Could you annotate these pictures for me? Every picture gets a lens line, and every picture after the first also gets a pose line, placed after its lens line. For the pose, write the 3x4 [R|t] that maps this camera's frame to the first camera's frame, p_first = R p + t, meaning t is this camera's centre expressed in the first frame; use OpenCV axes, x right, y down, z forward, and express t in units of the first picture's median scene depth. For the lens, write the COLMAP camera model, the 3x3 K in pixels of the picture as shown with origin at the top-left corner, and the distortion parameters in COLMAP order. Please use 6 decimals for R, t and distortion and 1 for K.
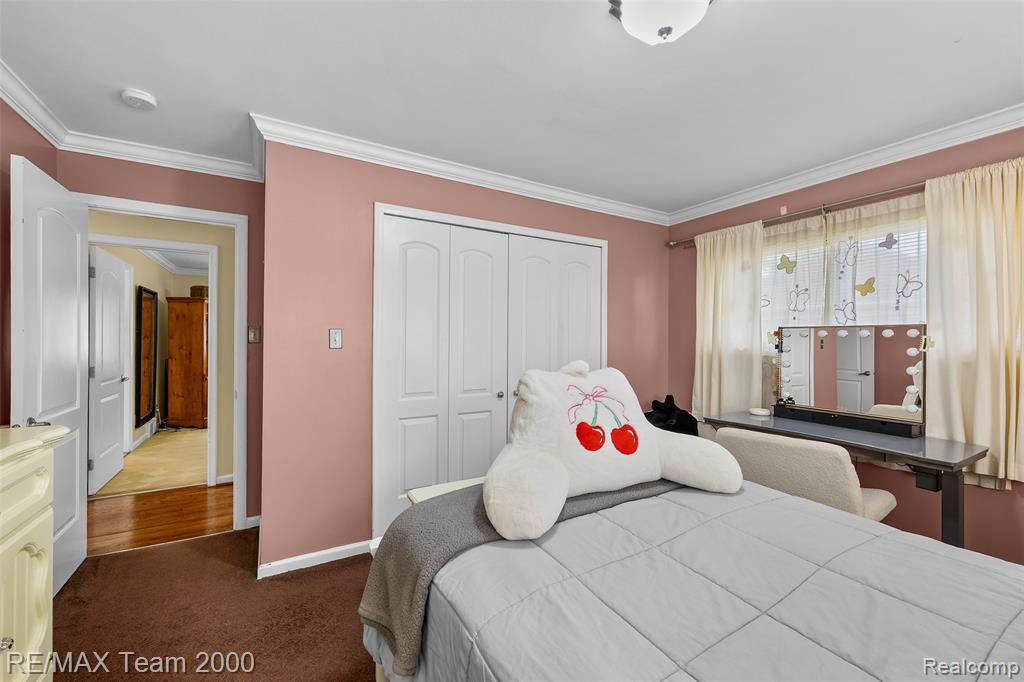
lens RADIAL K [[411.4, 0, 515.6], [0, 411.4, 341.3], [0, 0, 1]] dist [0.003095, 0.000244]
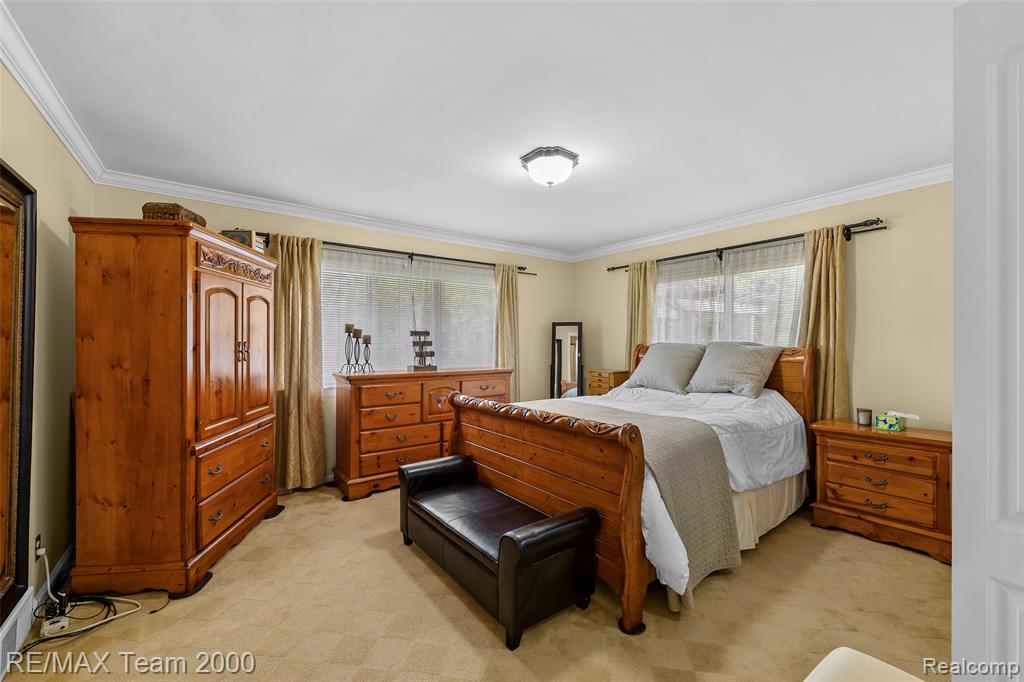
lens RADIAL K [[411.4, 0, 507.4], [0, 411.4, 341.5], [0, 0, 1]] dist [0.003095, 0.000244]
pose [[0.996480, -0.003262, 0.083765, -0.516318], [0.003555, 0.999988, -0.003351, -0.001766], [-0.083753, 0.003637, 0.996480, 0.630038]]
